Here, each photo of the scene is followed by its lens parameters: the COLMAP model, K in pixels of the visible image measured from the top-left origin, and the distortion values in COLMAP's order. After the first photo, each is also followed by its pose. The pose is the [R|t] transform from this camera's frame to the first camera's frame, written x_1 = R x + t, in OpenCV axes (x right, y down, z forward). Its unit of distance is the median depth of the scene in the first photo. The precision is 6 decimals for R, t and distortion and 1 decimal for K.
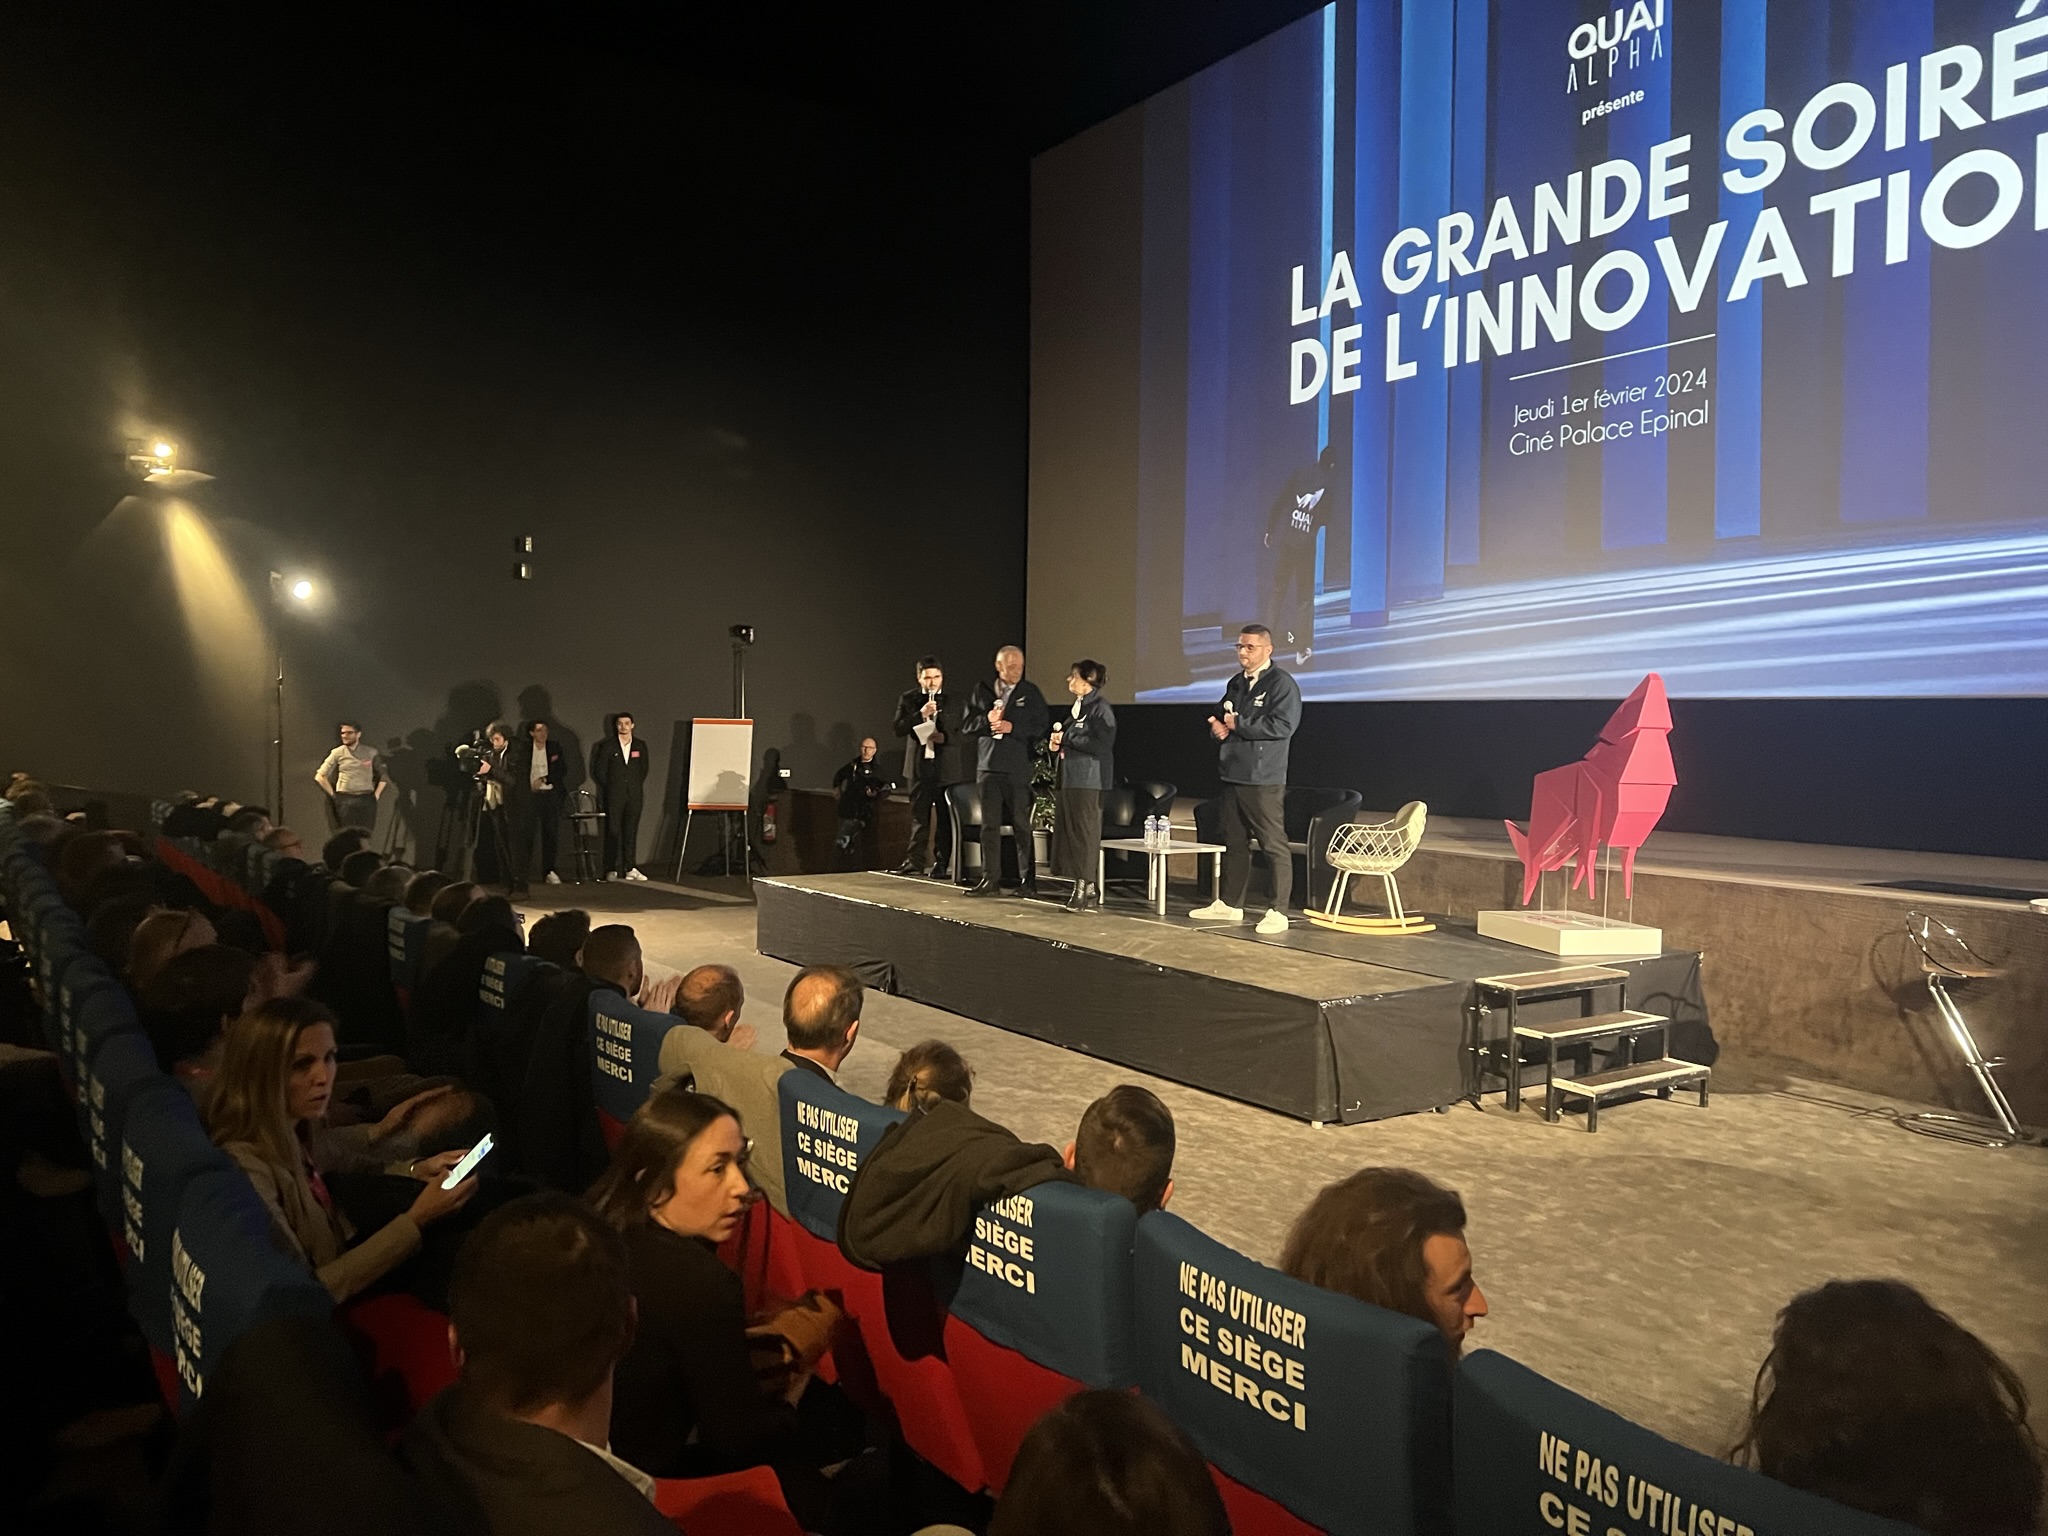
lens RADIAL K [[1542.7, 0, 975.1], [0, 1542.7, 784.4], [0, 0, 1]] dist [0.046993, -0.064400]
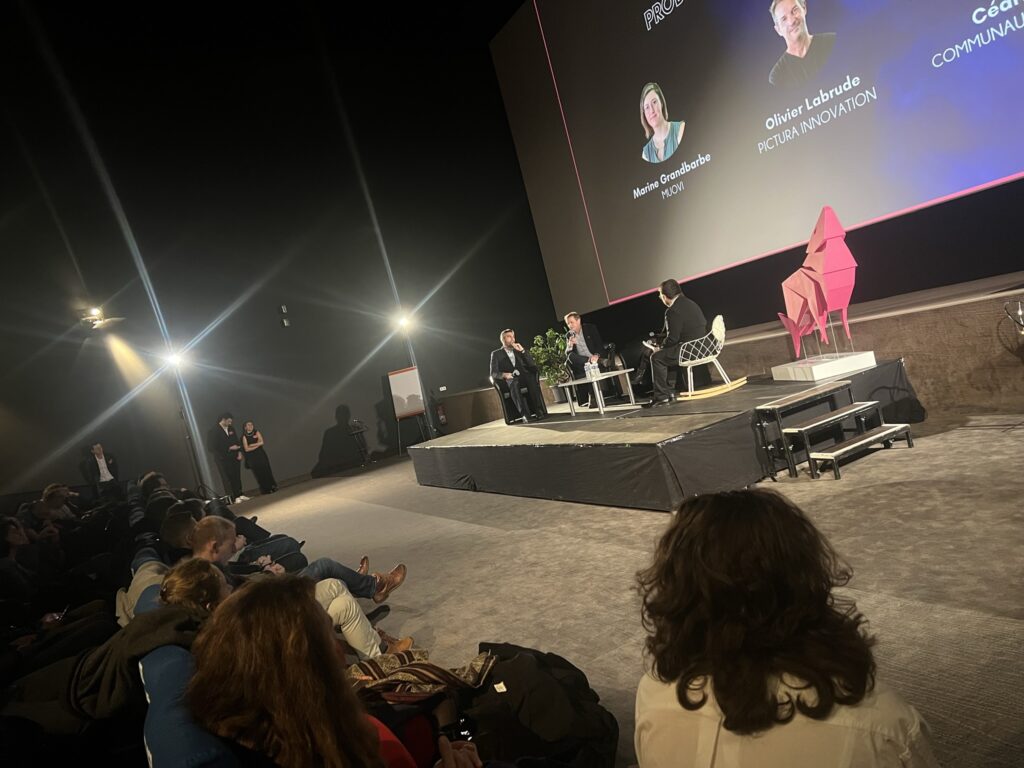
lens RADIAL K [[771.3, 0, 495.0], [0, 771.3, 390.7], [0, 0, 1]] dist [0.046993, -0.064400]
pose [[0.959246, -0.251014, -0.129762, 0.151527], [0.252887, 0.967493, -0.002107, 0.034379], [0.126072, -0.030794, 0.991543, 0.108855]]
